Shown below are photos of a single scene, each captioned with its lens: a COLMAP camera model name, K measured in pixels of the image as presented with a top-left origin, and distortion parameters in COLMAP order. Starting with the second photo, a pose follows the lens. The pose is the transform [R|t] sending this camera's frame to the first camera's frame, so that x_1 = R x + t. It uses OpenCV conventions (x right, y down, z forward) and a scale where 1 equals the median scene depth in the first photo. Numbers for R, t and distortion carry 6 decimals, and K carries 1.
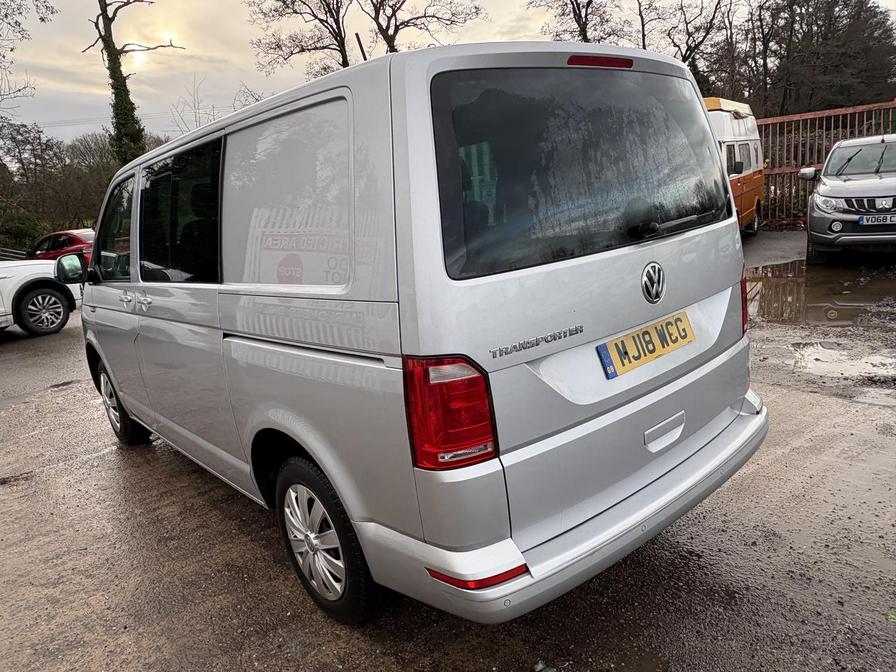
lens RADIAL K [[639.9, 0, 440.2], [0, 639.9, 329.9], [0, 0, 1]] dist [0.010566, -0.011510]
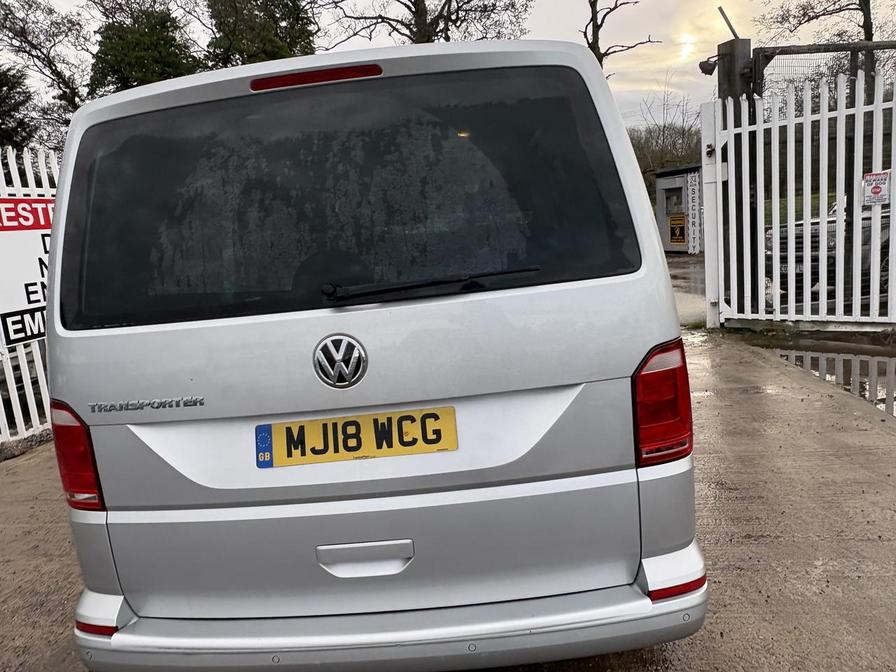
lens RADIAL K [[639.9, 0, 470.5], [0, 639.9, 326.7], [0, 0, 1]] dist [0.010566, -0.011510]
pose [[0.728989, 0.132213, -0.671636, 0.946937], [-0.120741, 0.990622, 0.063955, -0.180357], [0.673792, 0.034472, 0.738116, 0.537484]]
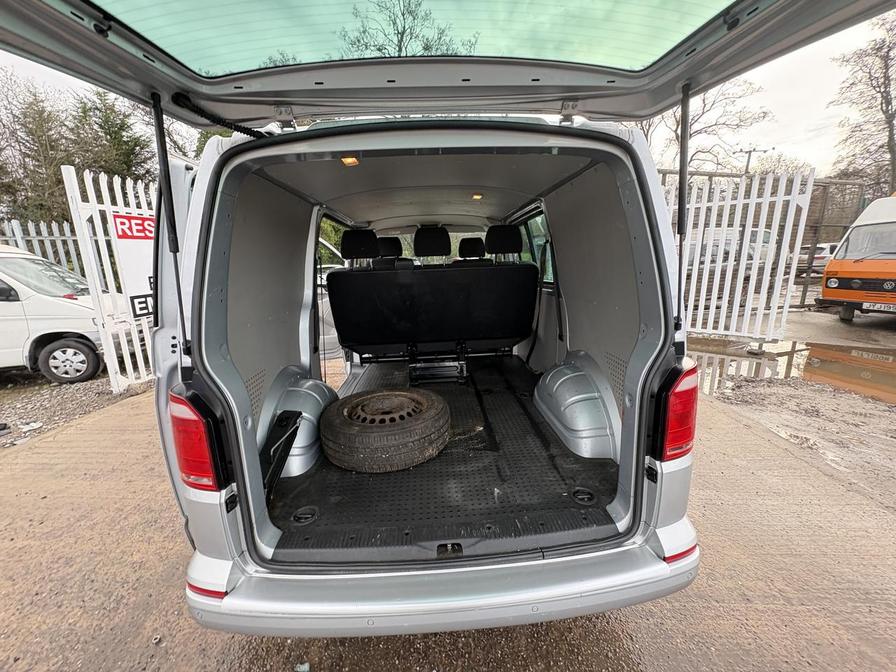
lens RADIAL K [[353.6, 0, 451.3], [0, 353.6, 328.4], [0, 0, 1]] dist [-0.002121, -0.000334]
pose [[0.785375, 0.197607, -0.586633, 0.602974], [-0.182087, 0.979500, 0.086169, -0.176265], [0.591634, 0.039143, 0.805256, 0.613222]]
